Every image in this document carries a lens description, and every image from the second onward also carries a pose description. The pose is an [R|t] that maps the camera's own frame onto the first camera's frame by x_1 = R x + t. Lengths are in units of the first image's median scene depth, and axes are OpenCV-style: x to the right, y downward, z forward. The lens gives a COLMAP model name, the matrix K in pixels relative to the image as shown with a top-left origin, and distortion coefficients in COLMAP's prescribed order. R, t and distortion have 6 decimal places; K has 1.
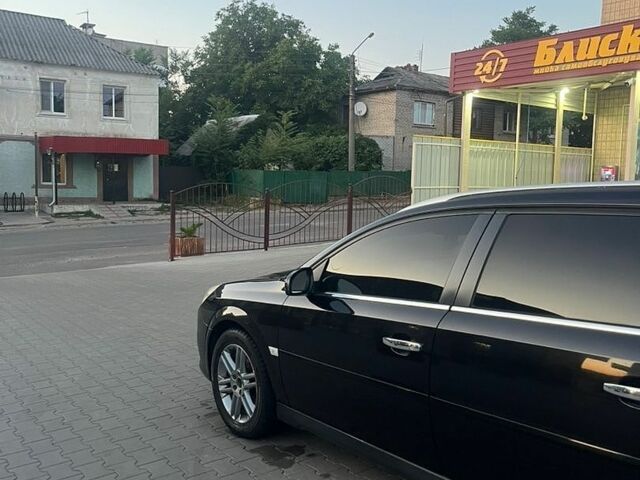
lens RADIAL K [[636.2, 0, 320.0], [0, 636.2, 240.0], [0, 0, 1]] dist [0.011120, -0.017105]
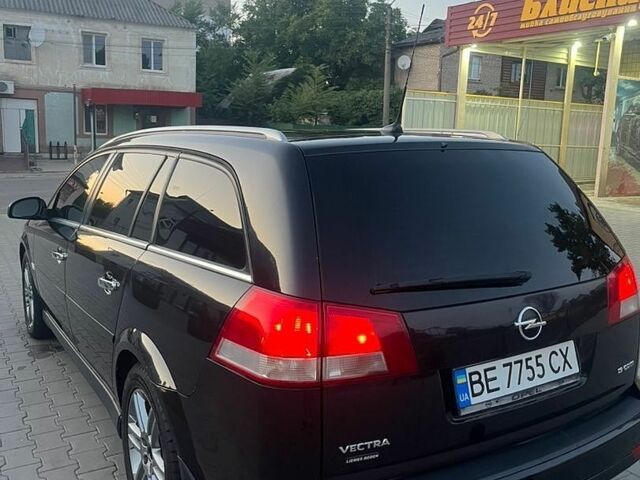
lens RADIAL K [[636.2, 0, 320.0], [0, 636.2, 240.0], [0, 0, 1]] dist [0.011120, -0.017105]
pose [[0.993762, 0.033767, -0.106286, 0.073616], [-0.026275, 0.997122, 0.071120, 0.002563], [0.108382, -0.067883, 0.991789, -0.019840]]
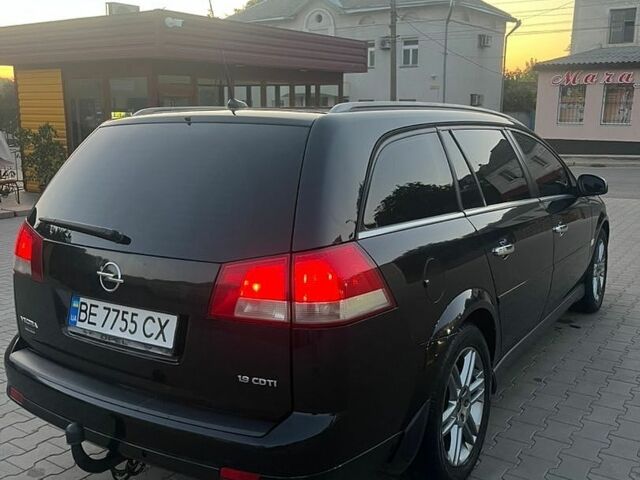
lens RADIAL K [[636.2, 0, 320.0], [0, 636.2, 240.0], [0, 0, 1]] dist [0.011120, -0.017105]
pose [[0.345661, 0.181407, -0.920657, 0.548965], [-0.085931, 0.983132, 0.161454, -0.025985], [0.934417, 0.023305, 0.355419, 0.314518]]
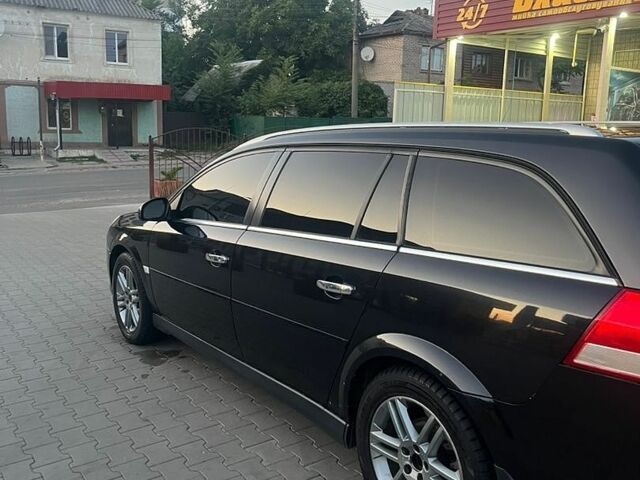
lens RADIAL K [[635.2, 0, 320.0], [0, 635.2, 240.0], [0, 0, 1]] dist [0.003496, 0.000461]
pose [[0.999495, 0.010416, -0.030005, 0.034198], [-0.007910, 0.996564, 0.082444, 0.002512], [0.030760, -0.082165, 0.996144, -0.019266]]
